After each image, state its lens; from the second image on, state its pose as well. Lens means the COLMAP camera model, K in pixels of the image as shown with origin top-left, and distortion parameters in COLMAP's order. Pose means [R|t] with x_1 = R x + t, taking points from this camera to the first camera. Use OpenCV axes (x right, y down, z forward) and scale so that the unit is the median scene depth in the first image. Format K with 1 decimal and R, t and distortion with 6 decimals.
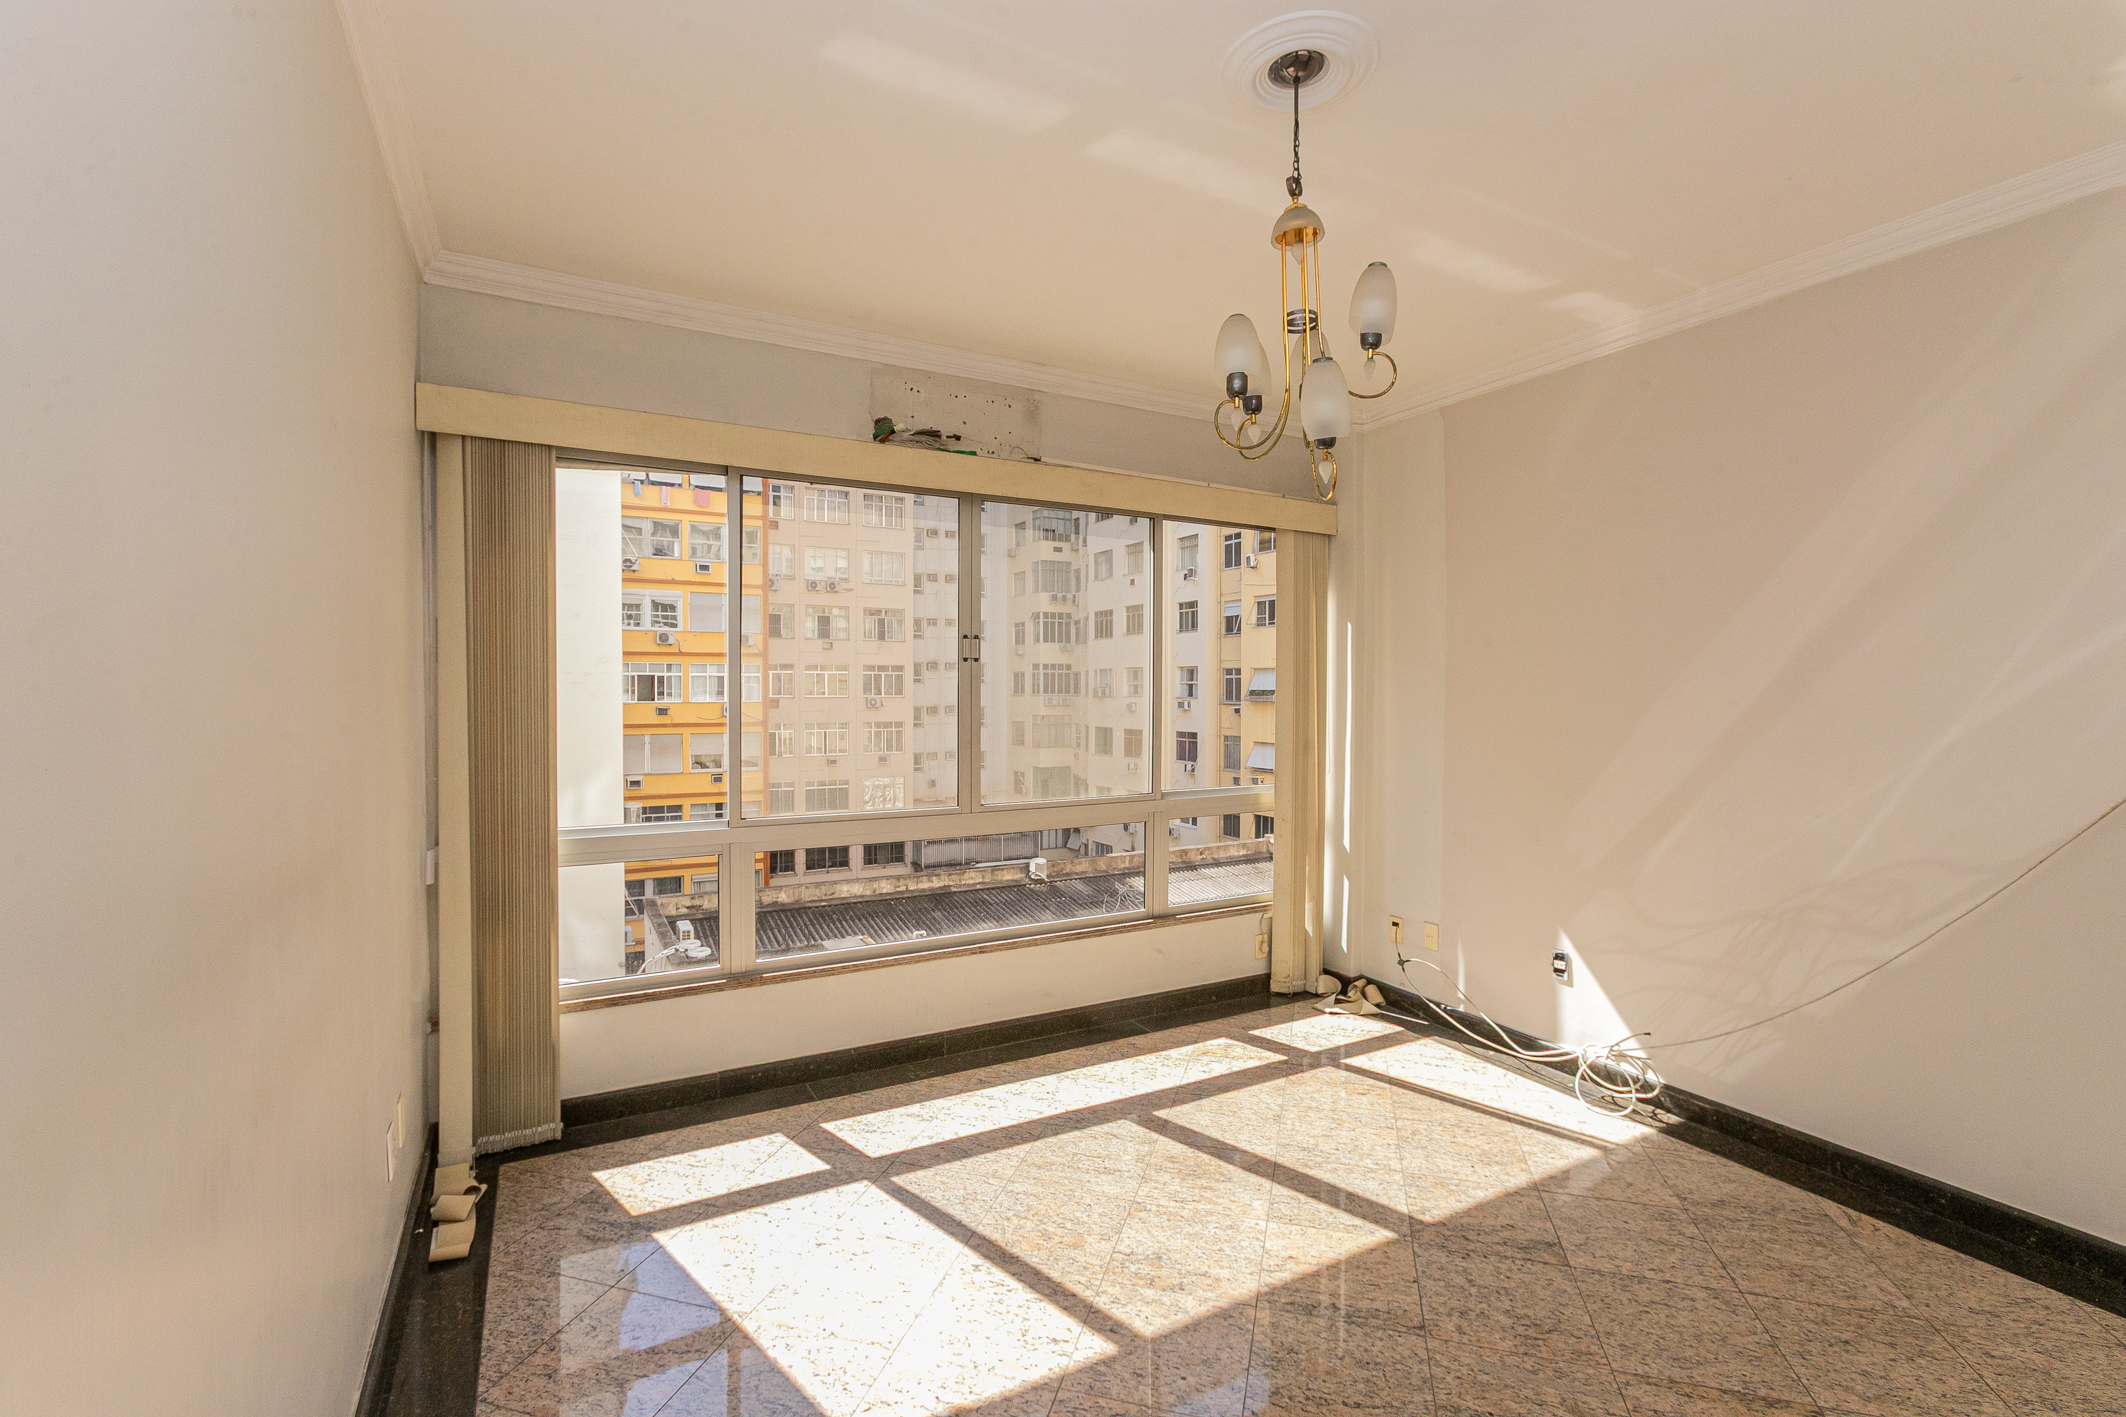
lens RADIAL K [[878.3, 0, 1006.9], [0, 878.3, 716.1], [0, 0, 1]] dist [-0.014326, 0.000463]
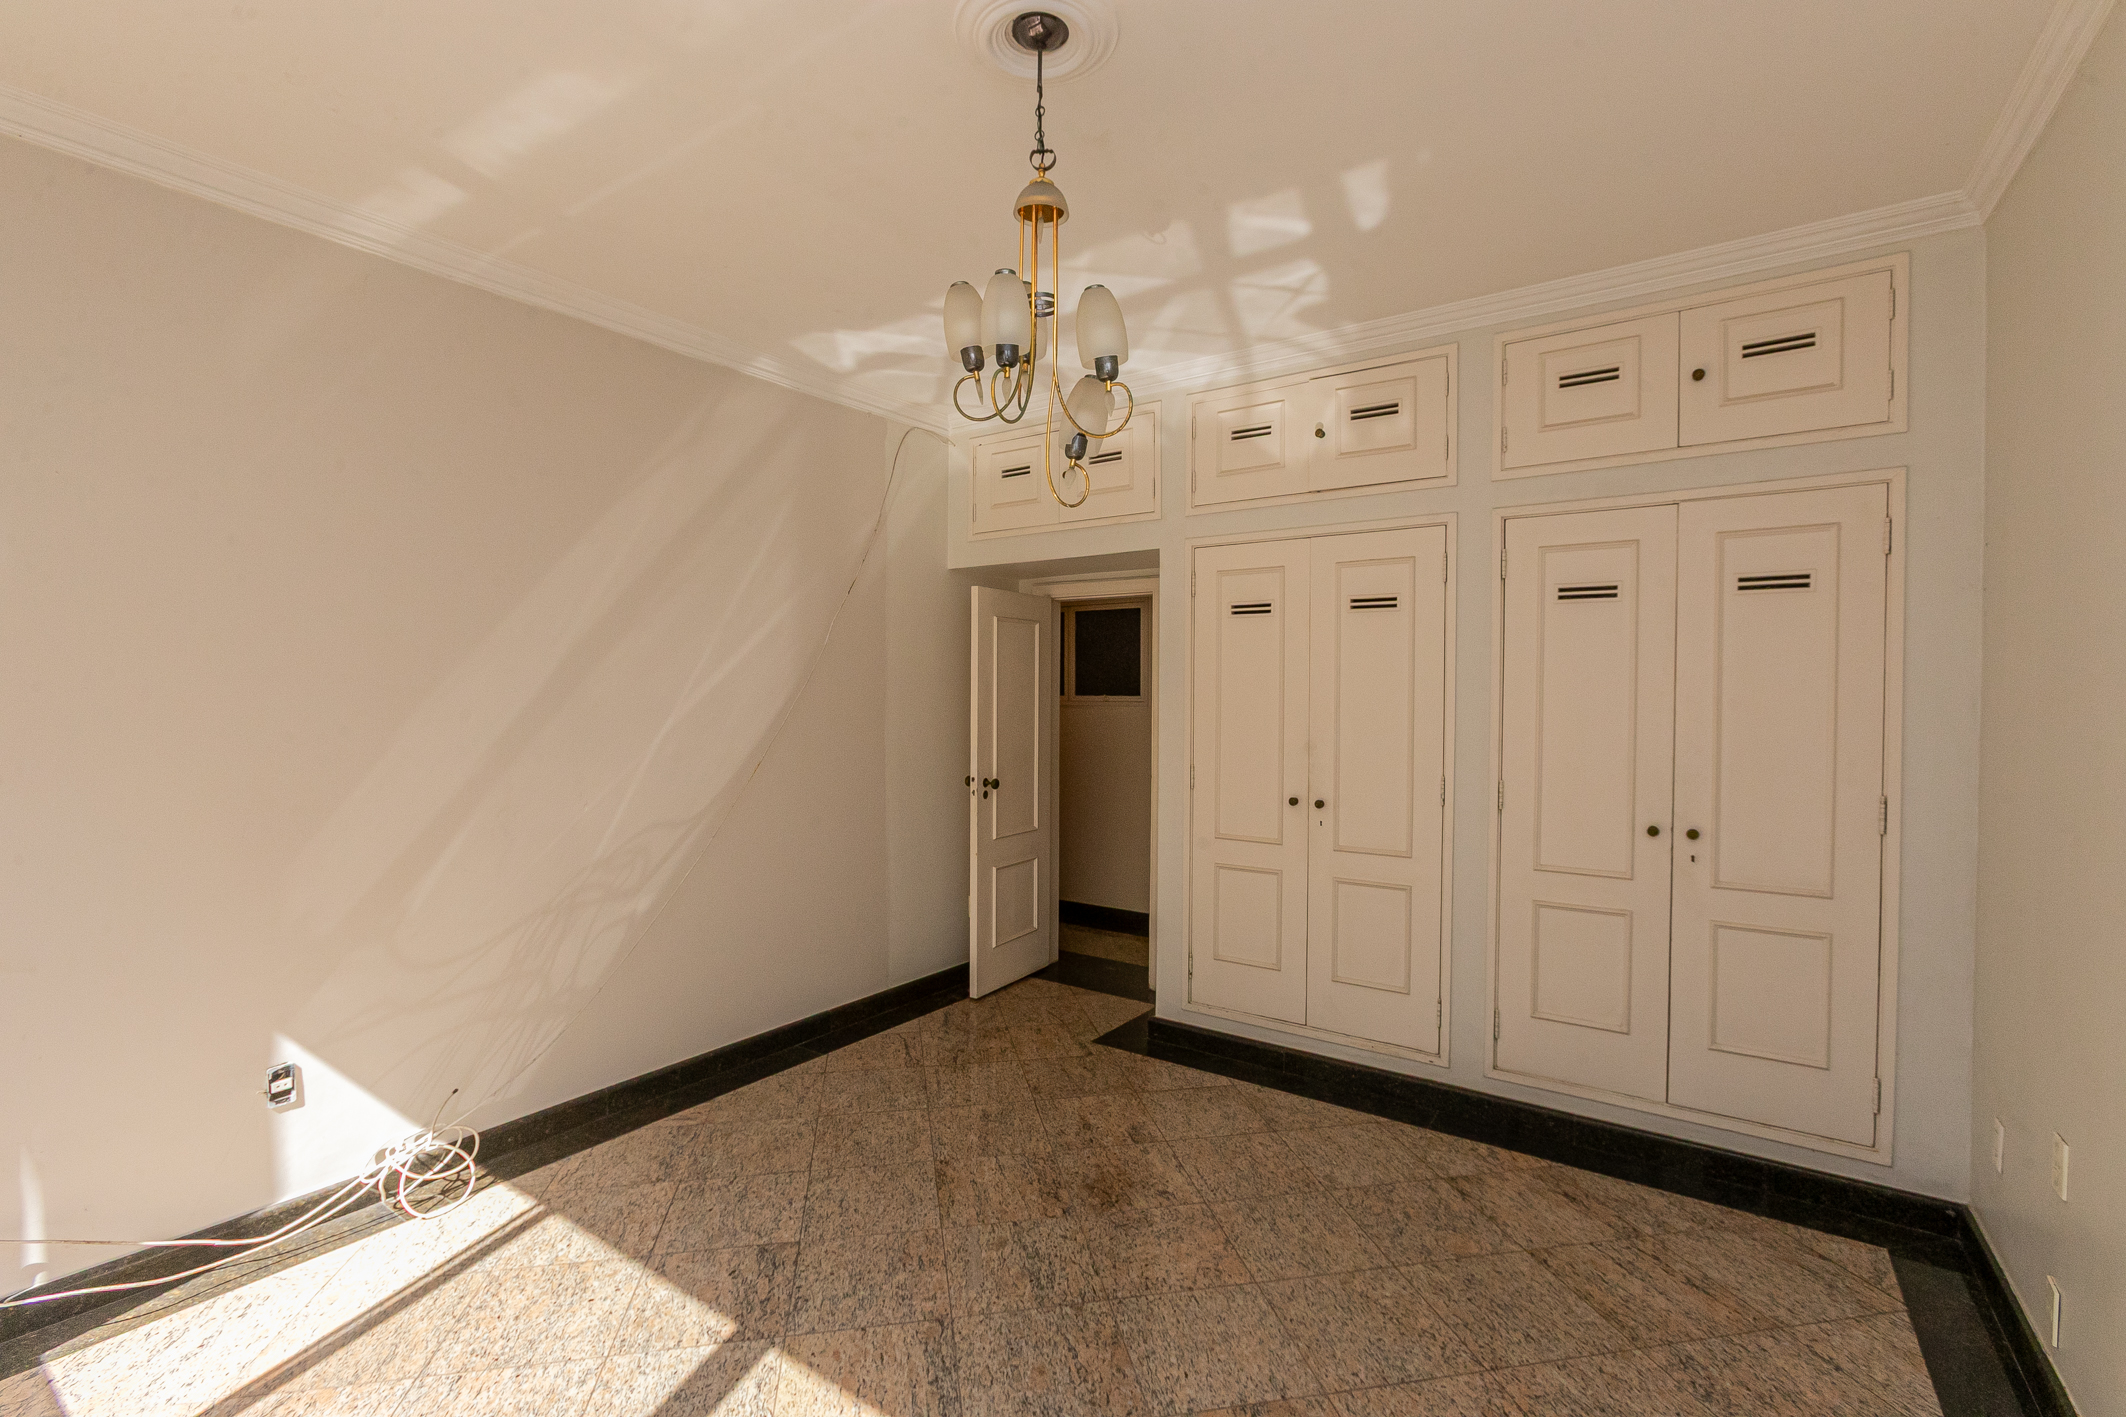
lens RADIAL K [[944.0, 0, 1073.4], [0, 944.0, 714.9], [0, 0, 1]] dist [-0.015903, 0.003659]
pose [[-0.460418, -0.016739, 0.887544, -0.319005], [0.031583, 0.998880, 0.035223, -0.015458], [-0.887140, 0.044249, -0.459374, 0.792166]]
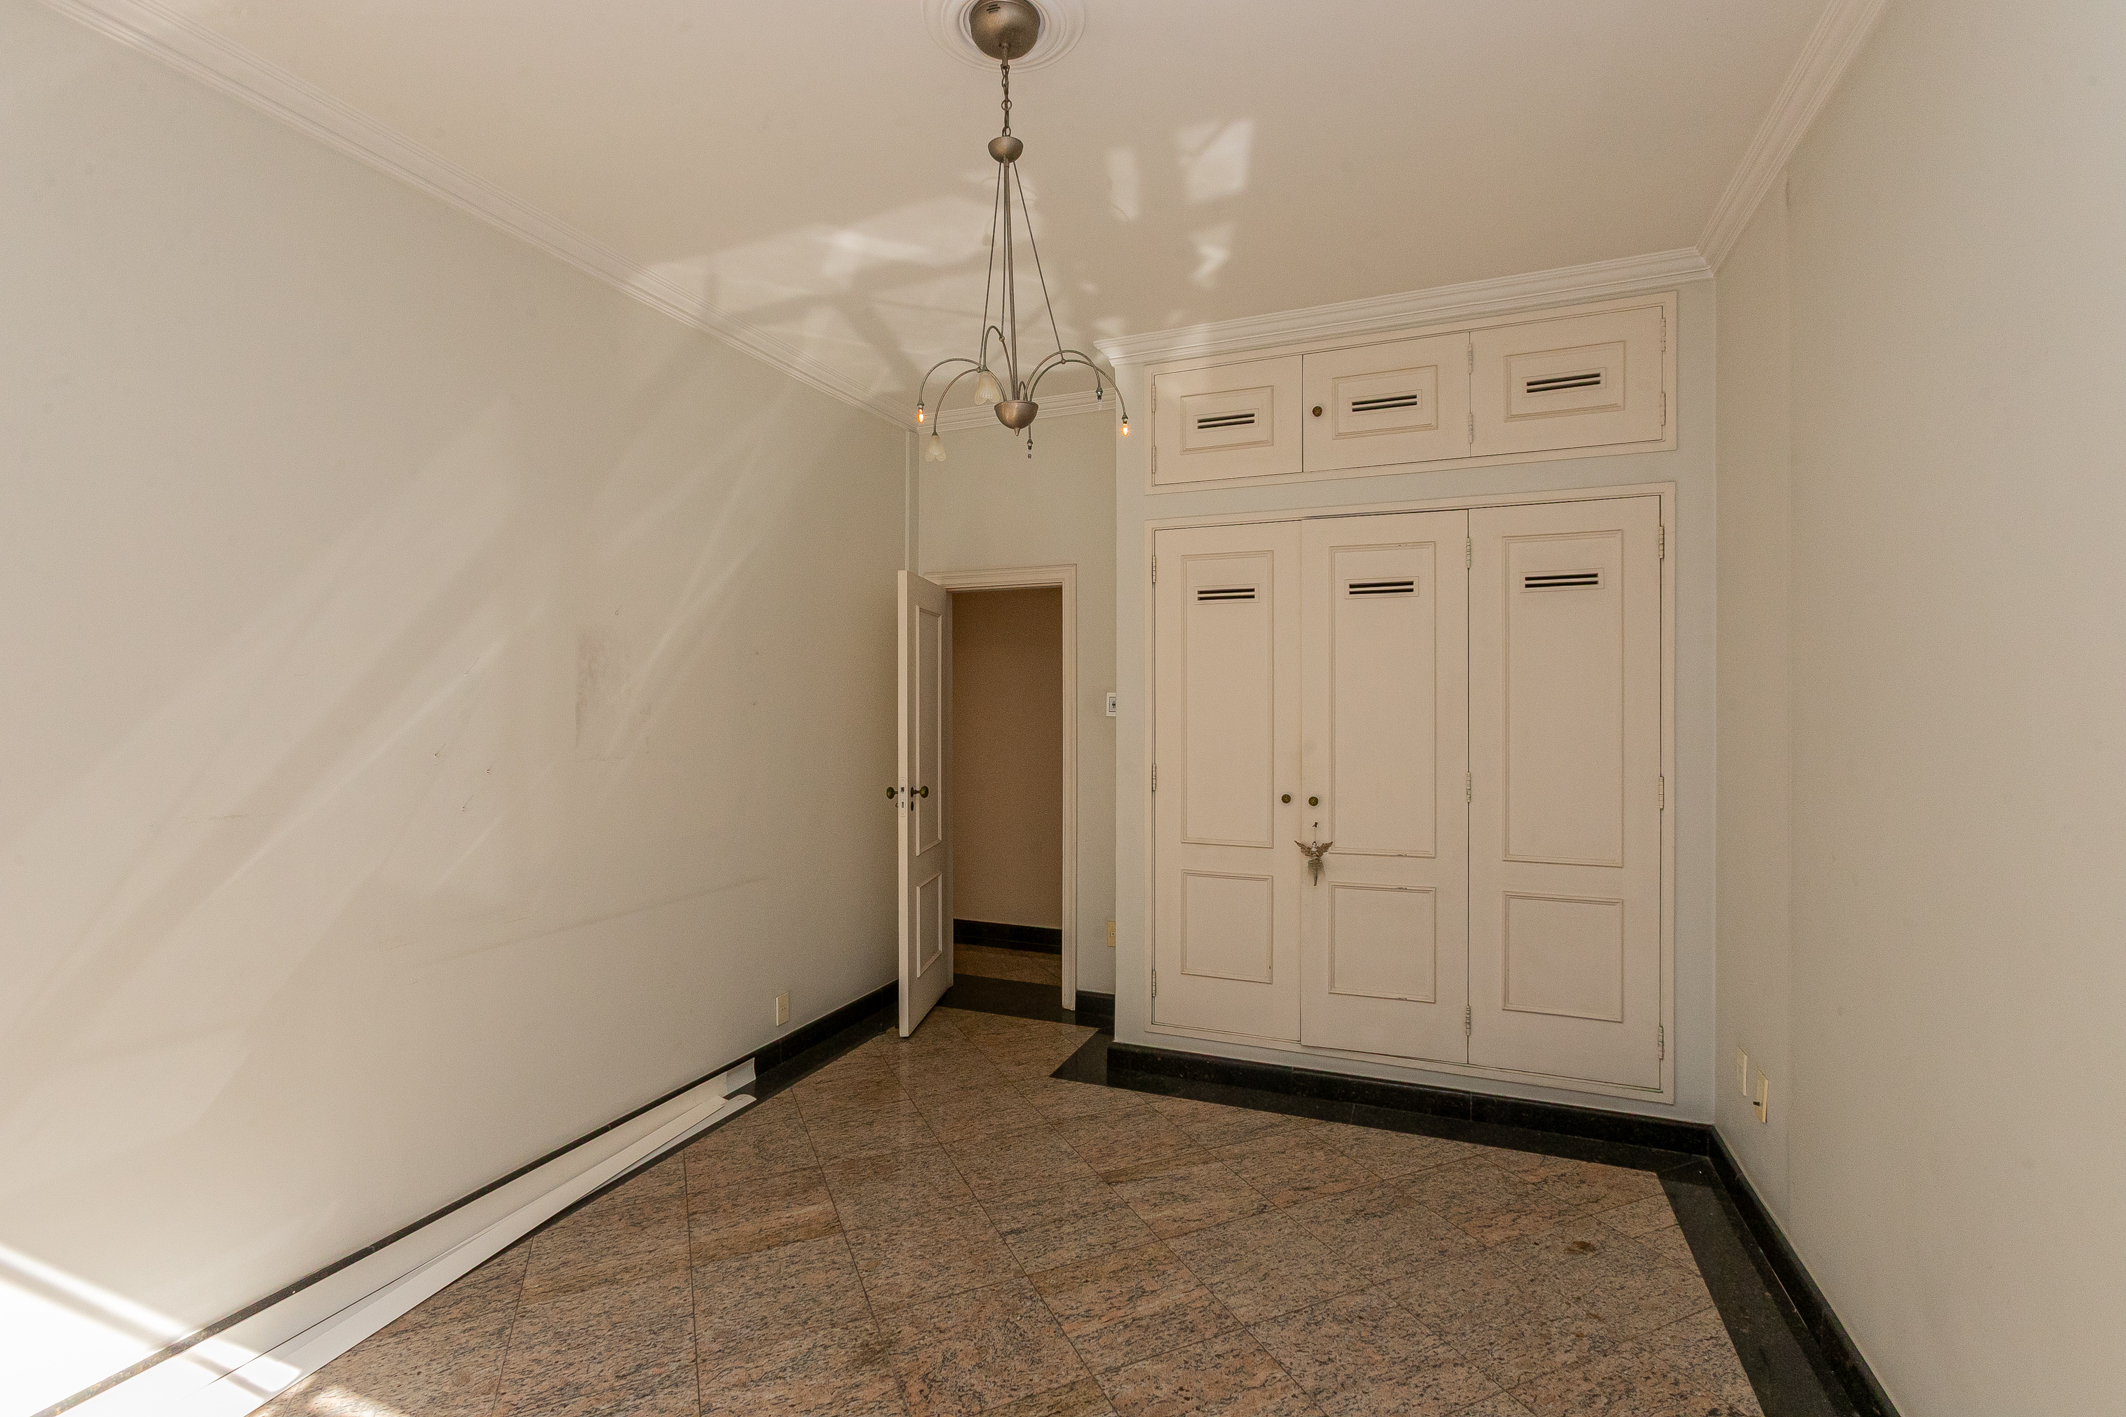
lens RADIAL K [[944.0, 0, 1070.8], [0, 944.0, 694.3], [0, 0, 1]] dist [-0.015903, 0.003659]
pose [[-0.656331, 0.005155, 0.754455, -0.219694], [0.039029, 0.998870, 0.027129, -0.017945], [-0.753463, 0.047251, -0.655791, 0.840330]]
